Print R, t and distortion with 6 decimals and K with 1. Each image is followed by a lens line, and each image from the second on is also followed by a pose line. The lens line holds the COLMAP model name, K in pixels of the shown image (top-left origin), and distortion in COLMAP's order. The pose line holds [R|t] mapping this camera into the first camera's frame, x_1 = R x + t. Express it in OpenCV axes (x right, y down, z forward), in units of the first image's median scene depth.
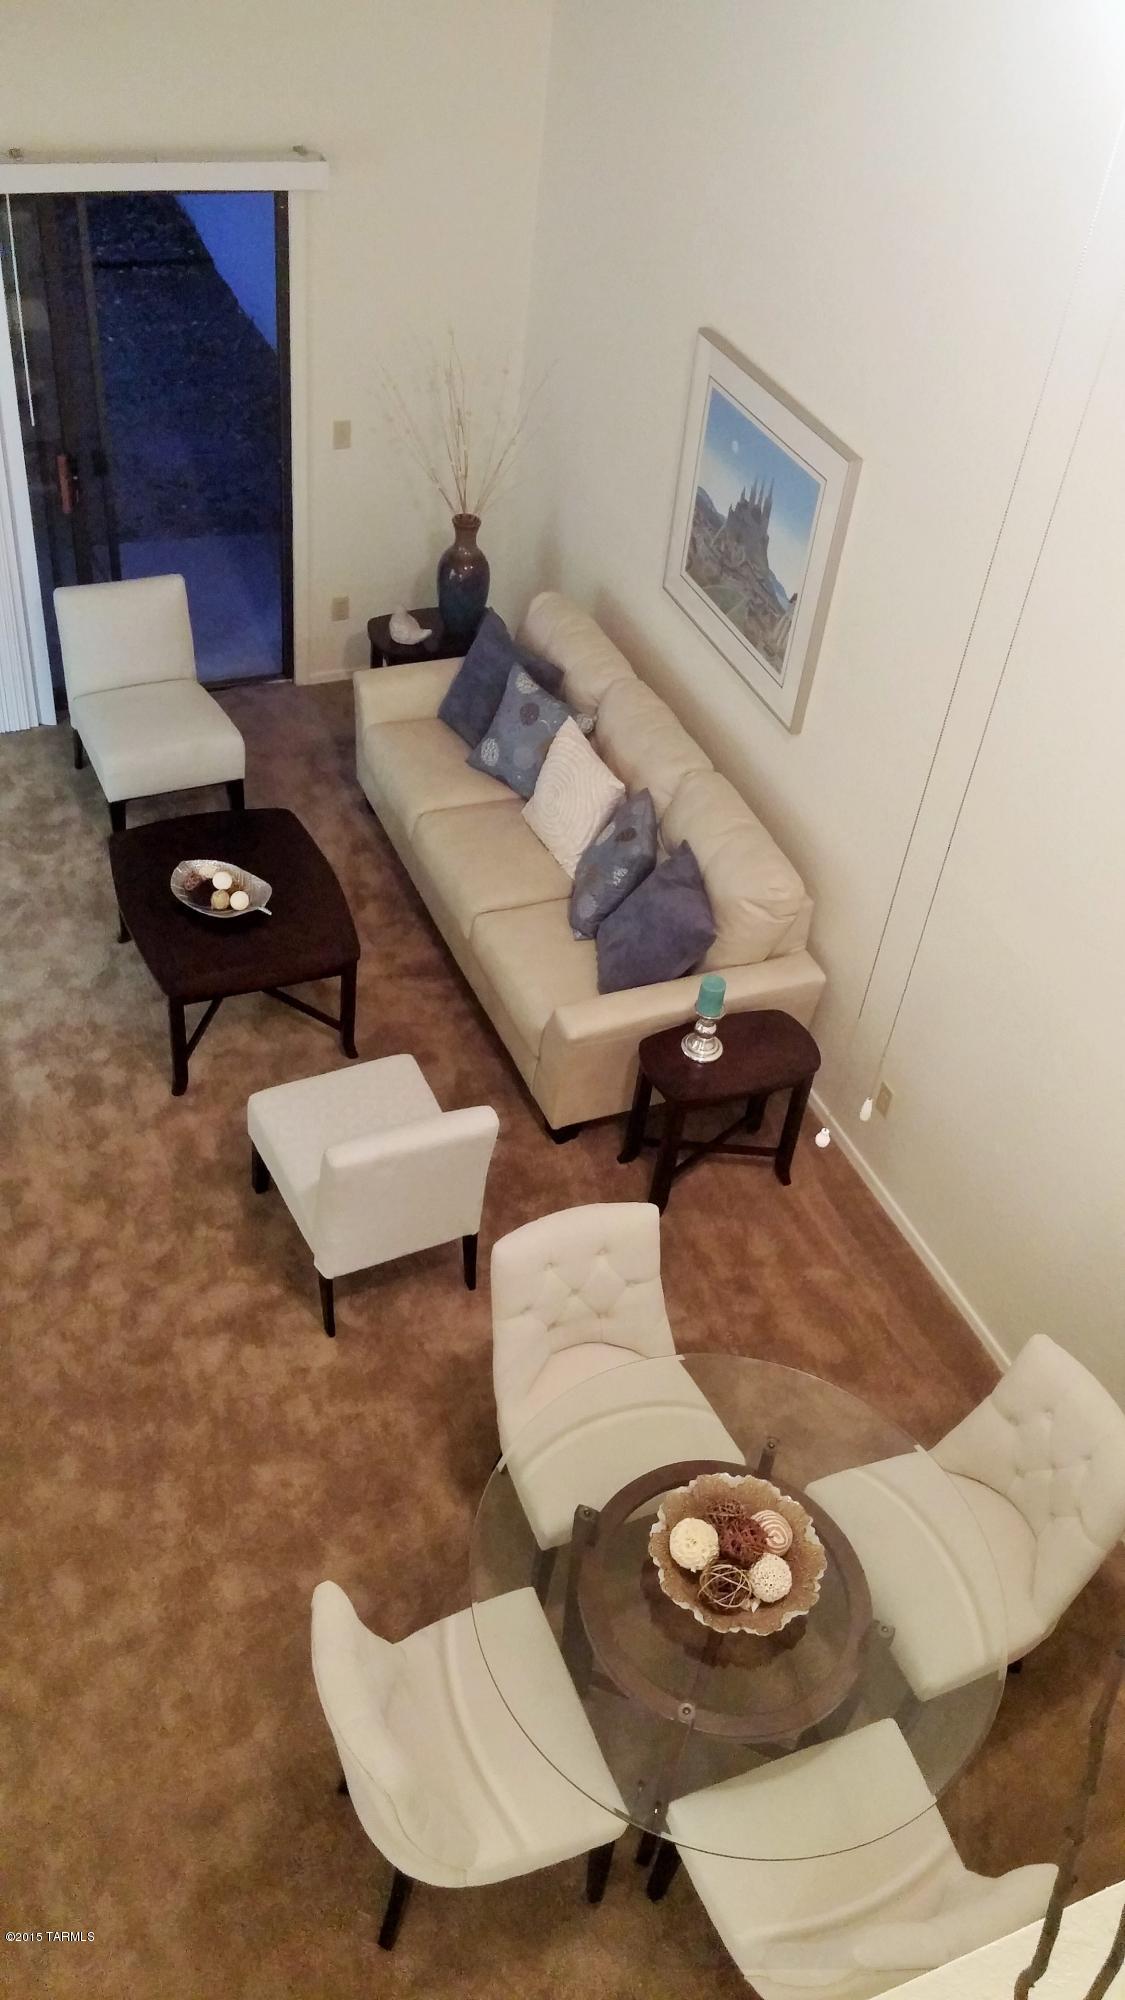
lens RADIAL K [[1692.2, 0, 563.5], [0, 1692.2, 1009.3], [0, 0, 1]] dist [0.098171, -0.170398]
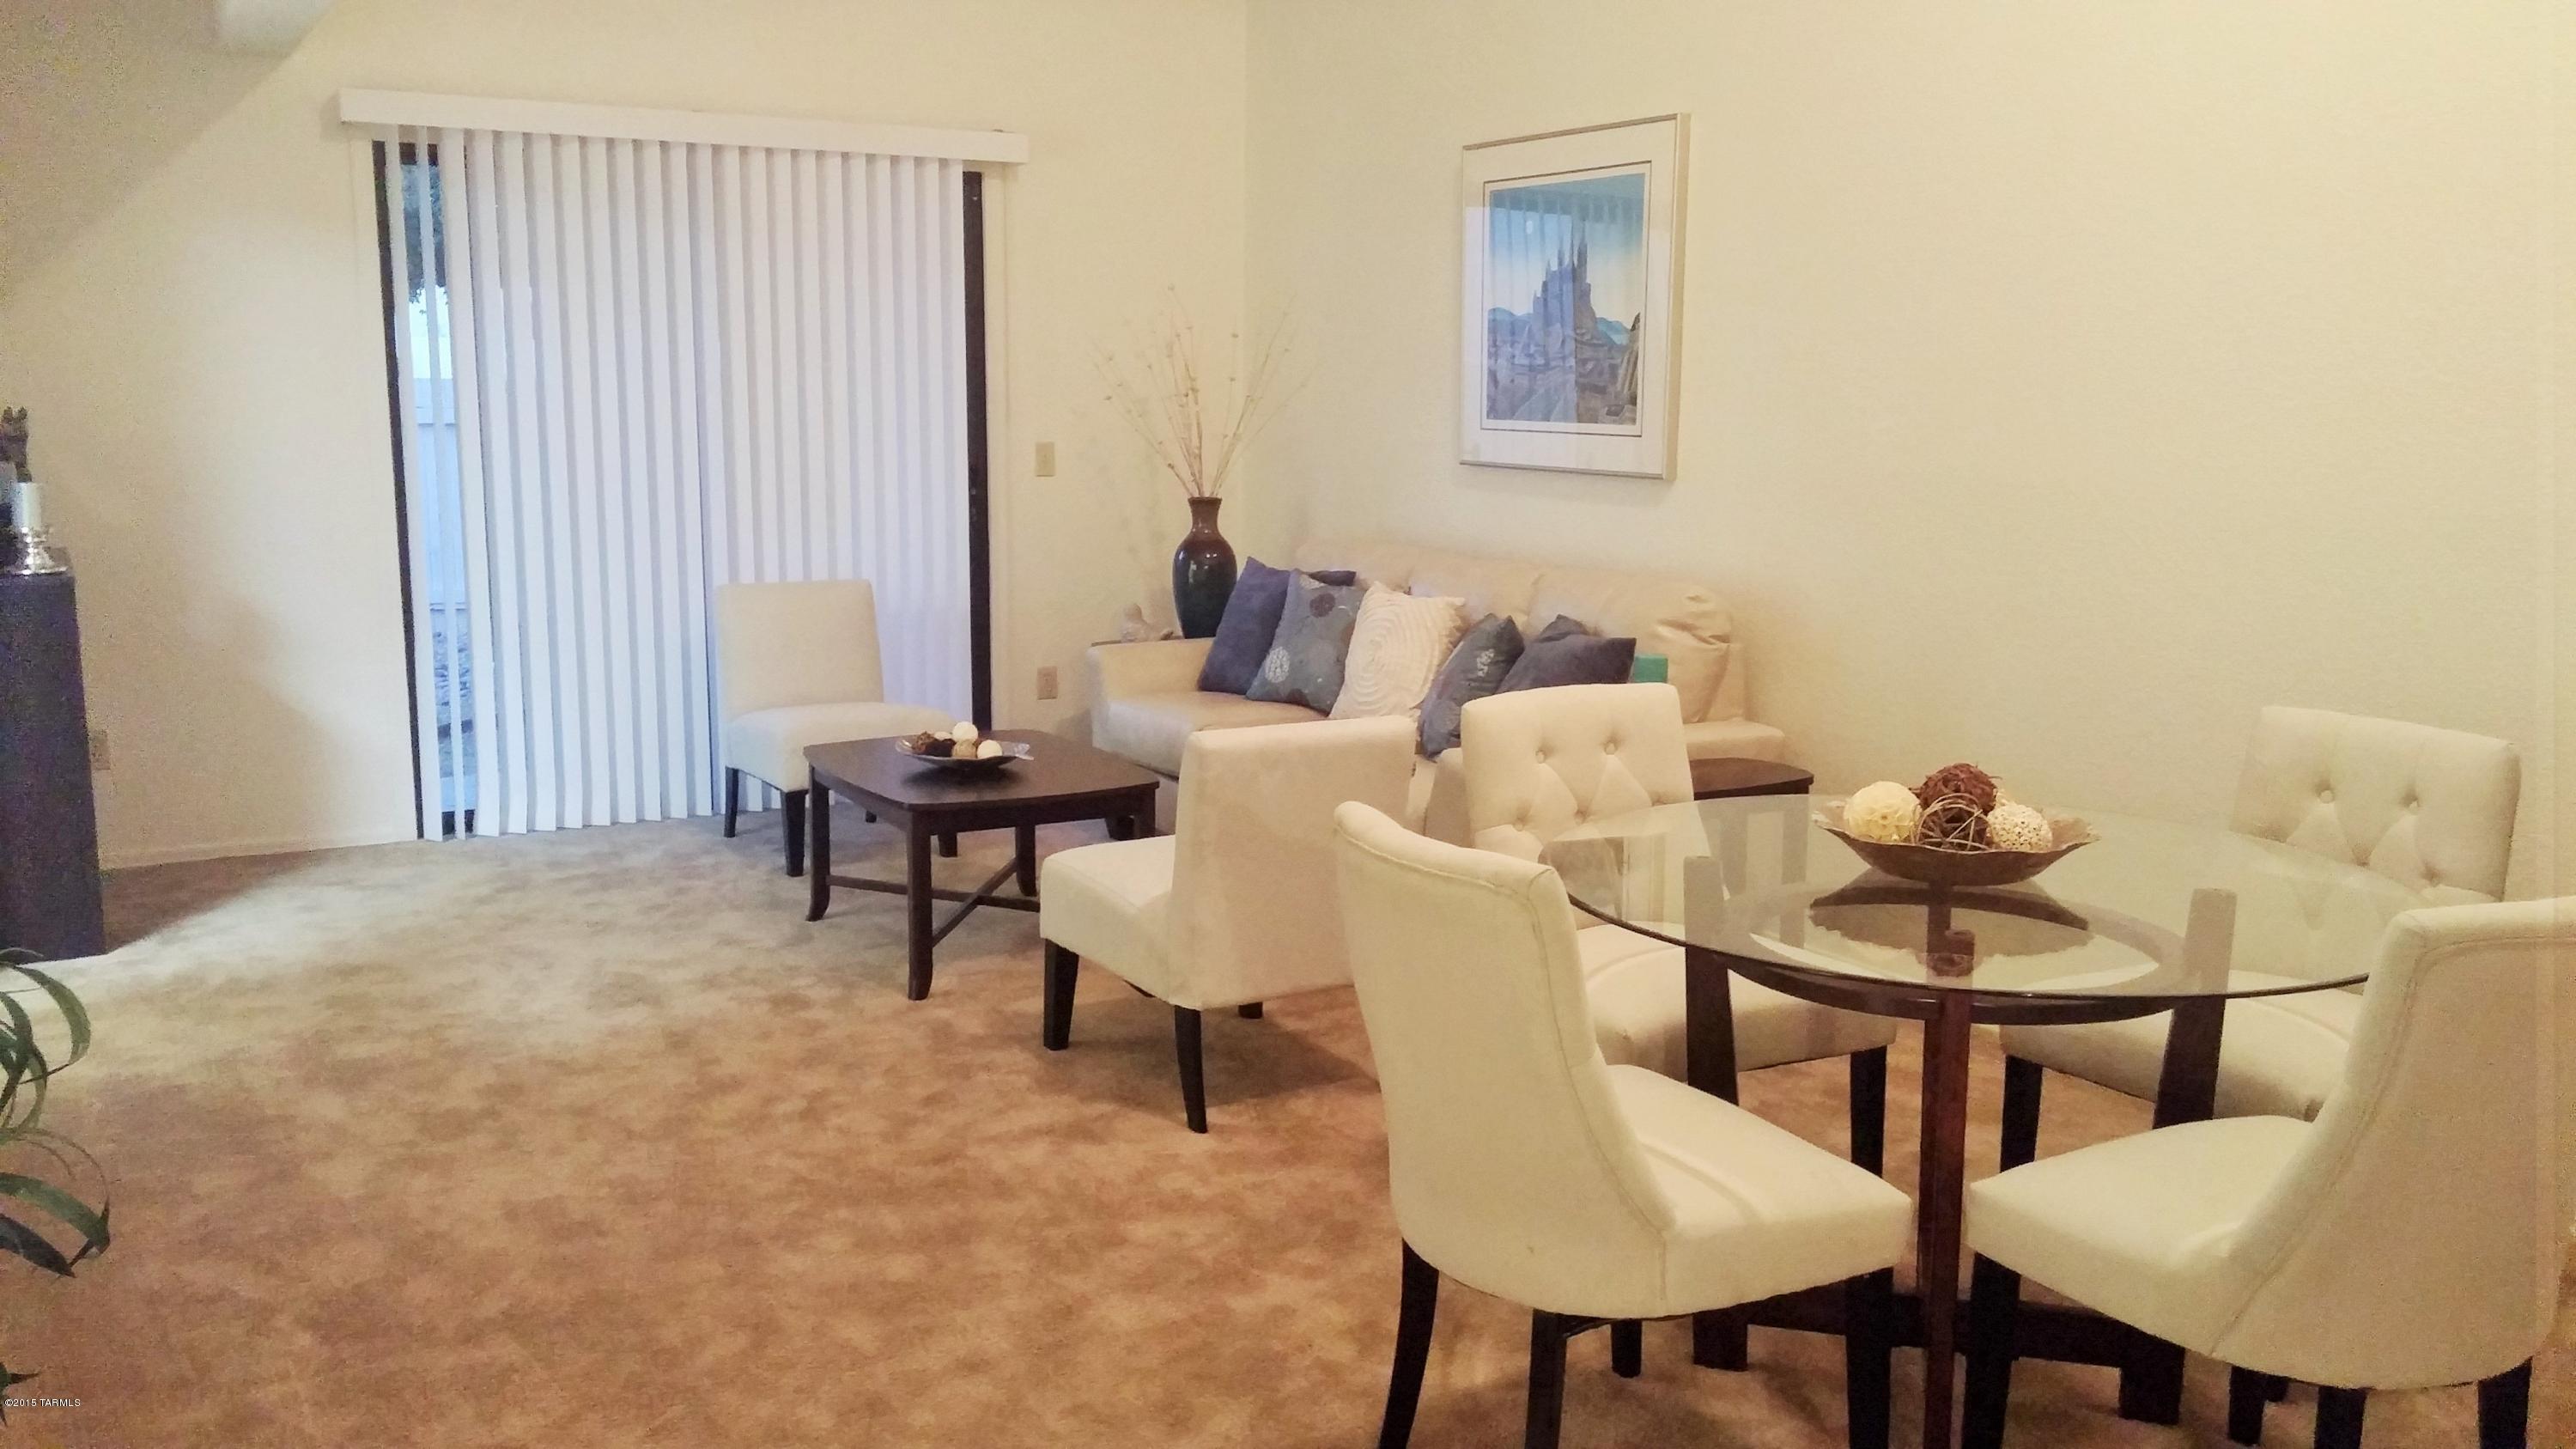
lens RADIAL K [[2179.9, 0, 1264.5], [0, 2179.9, 724.4], [0, 0, 1]] dist [0.098171, -0.170398]
pose [[0.991493, -0.109207, 0.070815, -0.151487], [0.130153, 0.836035, -0.533016, 0.499638], [-0.000994, 0.537699, 0.843136, 0.201671]]
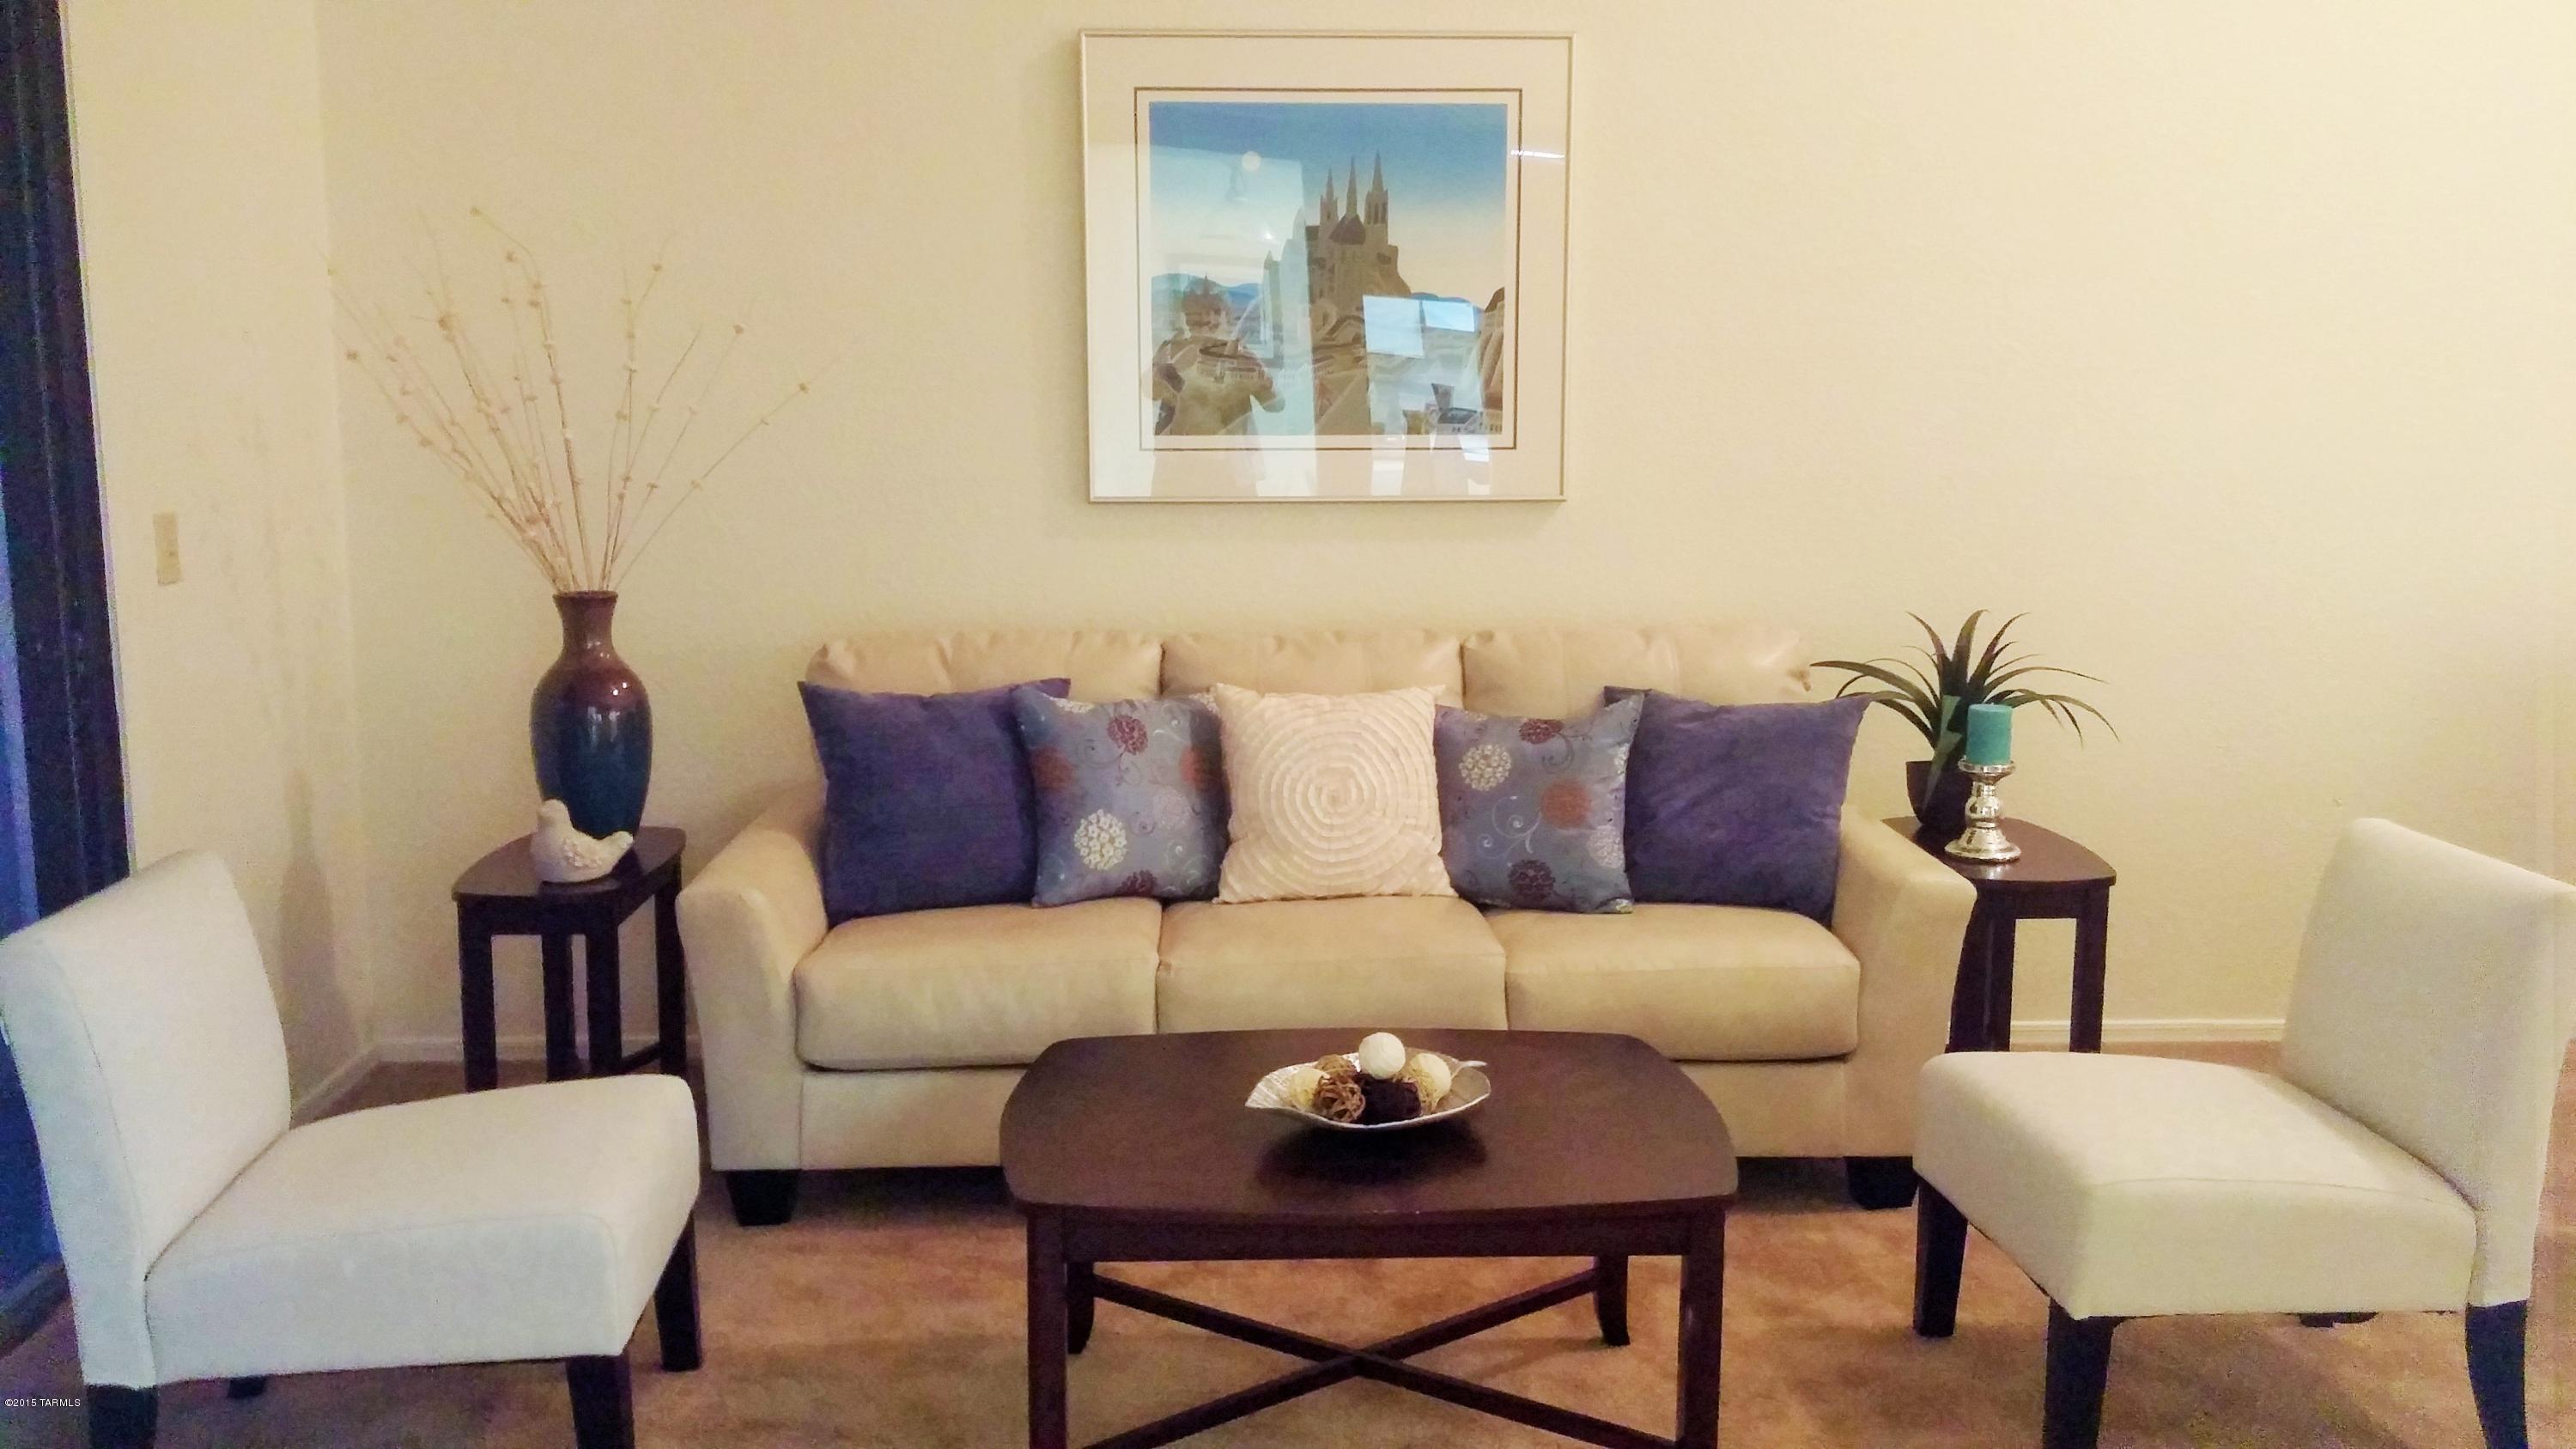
lens RADIAL K [[2179.9, 0, 1264.5], [0, 2179.9, 724.4], [0, 0, 1]] dist [0.098171, -0.170398]
pose [[0.398463, -0.263026, 0.878660, -0.700025], [0.647893, 0.758809, -0.066664, -0.126048], [-0.649201, 0.595841, 0.472770, 0.793666]]
